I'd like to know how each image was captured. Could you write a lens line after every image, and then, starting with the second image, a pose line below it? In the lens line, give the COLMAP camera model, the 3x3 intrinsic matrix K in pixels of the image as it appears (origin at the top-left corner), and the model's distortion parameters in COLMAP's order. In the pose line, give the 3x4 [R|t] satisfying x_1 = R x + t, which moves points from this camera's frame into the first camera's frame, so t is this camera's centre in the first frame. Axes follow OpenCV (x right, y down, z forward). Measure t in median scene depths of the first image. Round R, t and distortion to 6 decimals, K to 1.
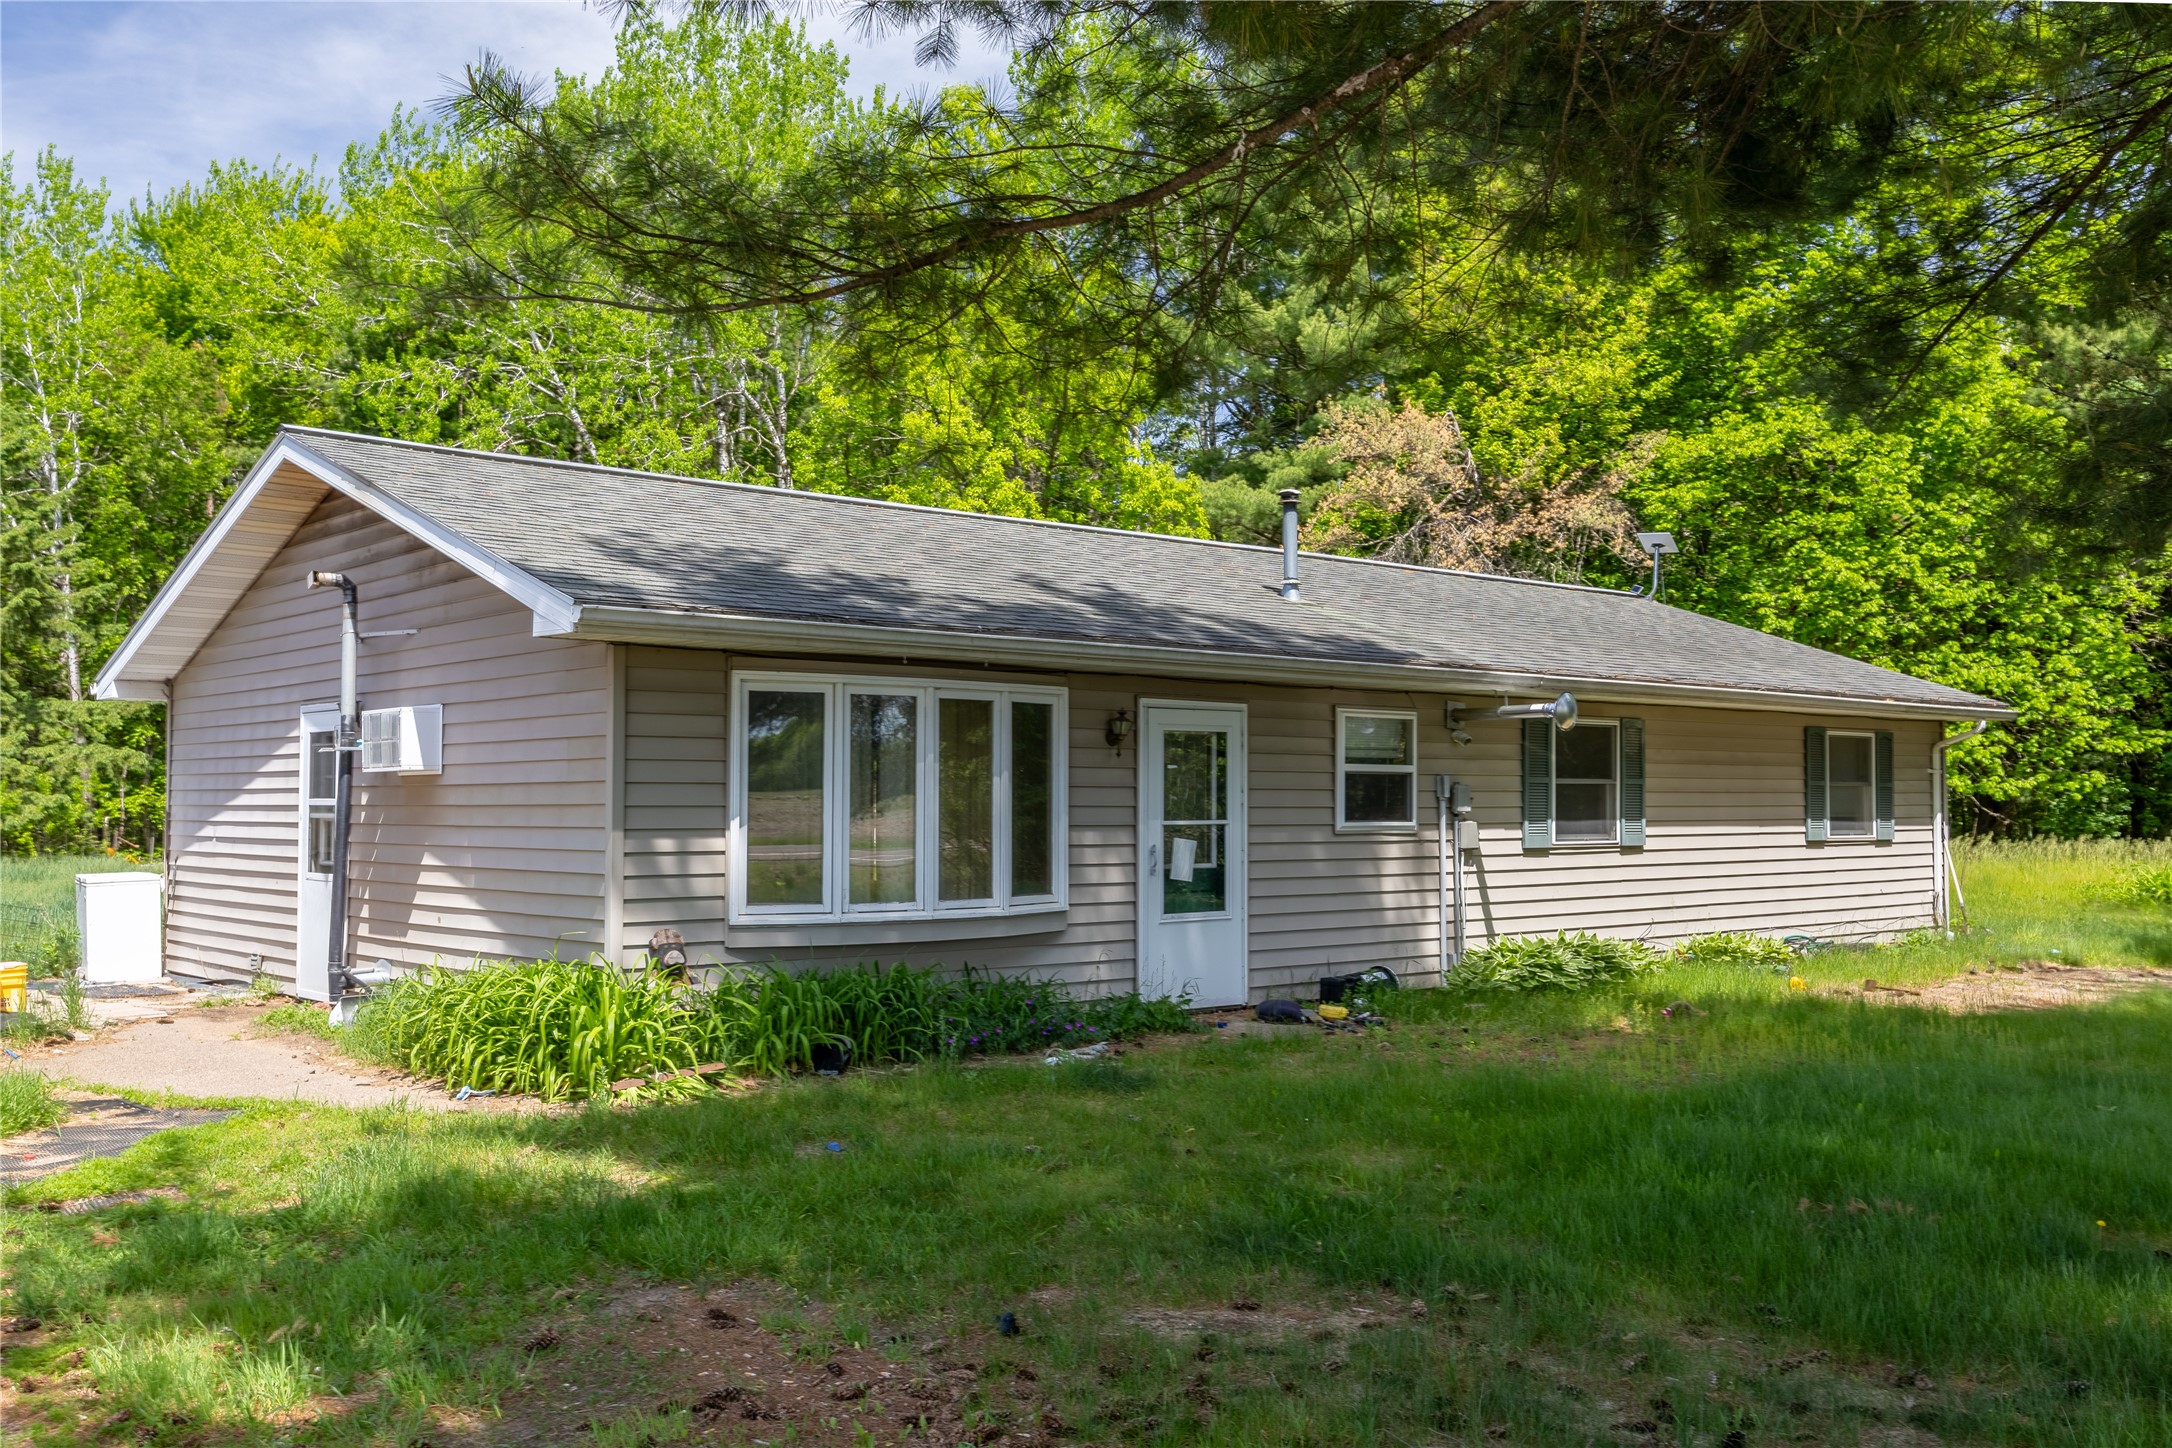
lens RADIAL K [[1973.6, 0, 1087.2], [0, 1973.6, 725.0], [0, 0, 1]] dist [-0.001498, 0.000000]
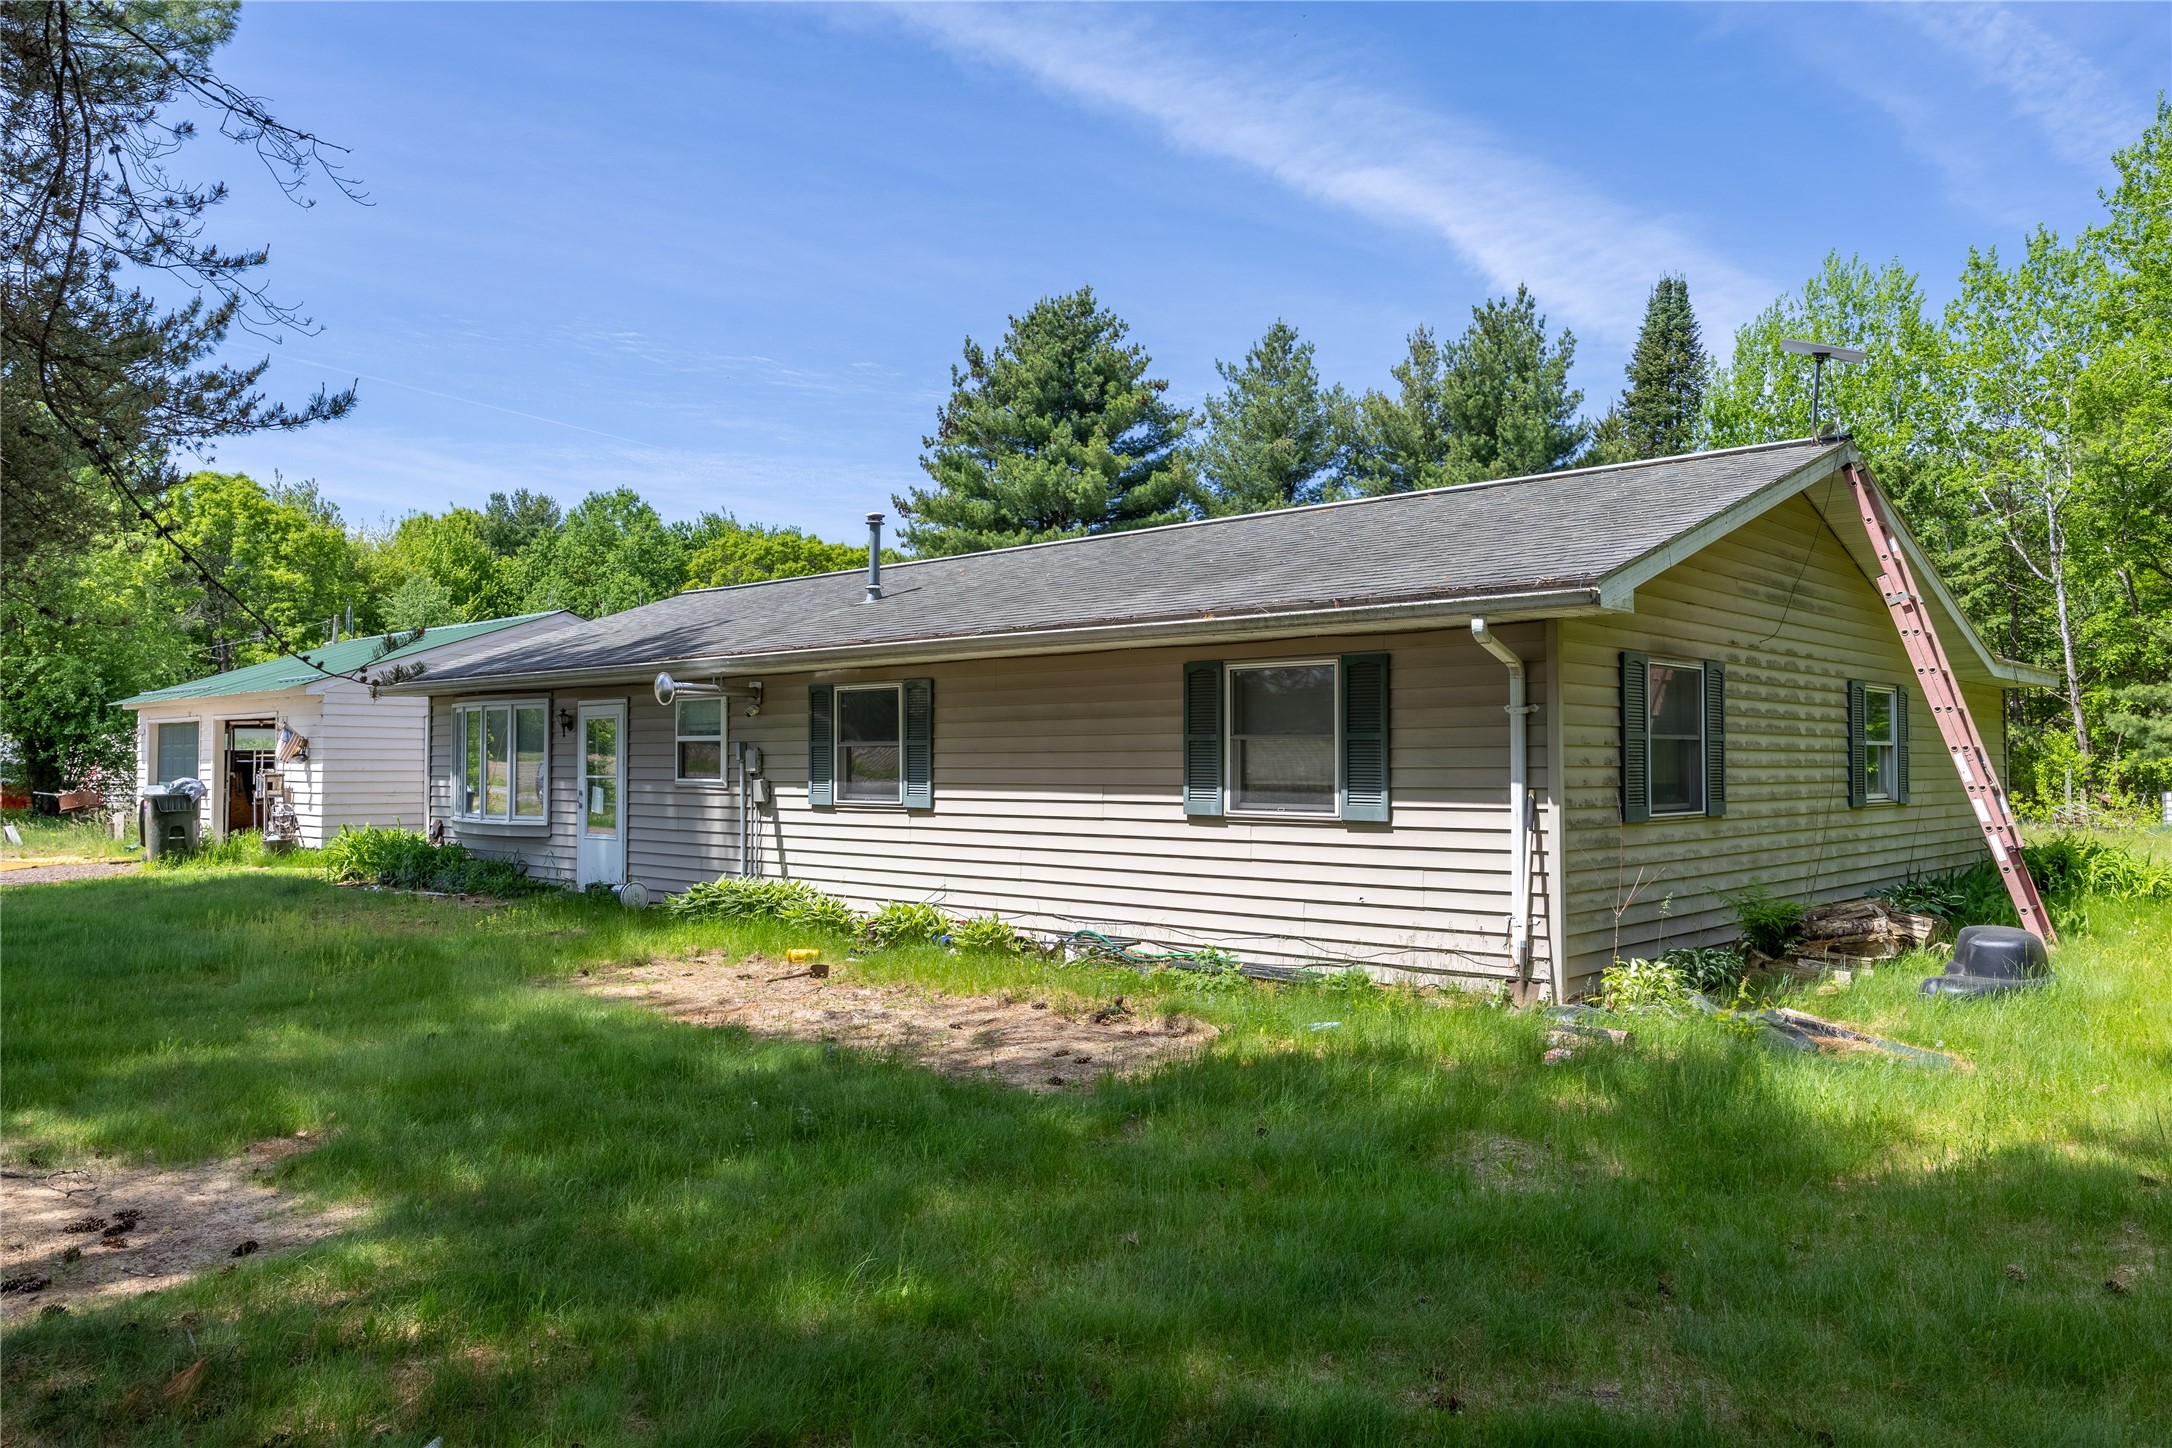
lens RADIAL K [[1518.5, 0, 1087.2], [0, 1518.5, 734.9], [0, 0, 1]] dist [-0.006847, -0.000196]
pose [[0.099604, -0.025289, -0.994706, 1.135692], [0.034348, 0.999169, -0.021963, 0.048221], [0.994434, -0.031978, 0.100390, 1.098669]]
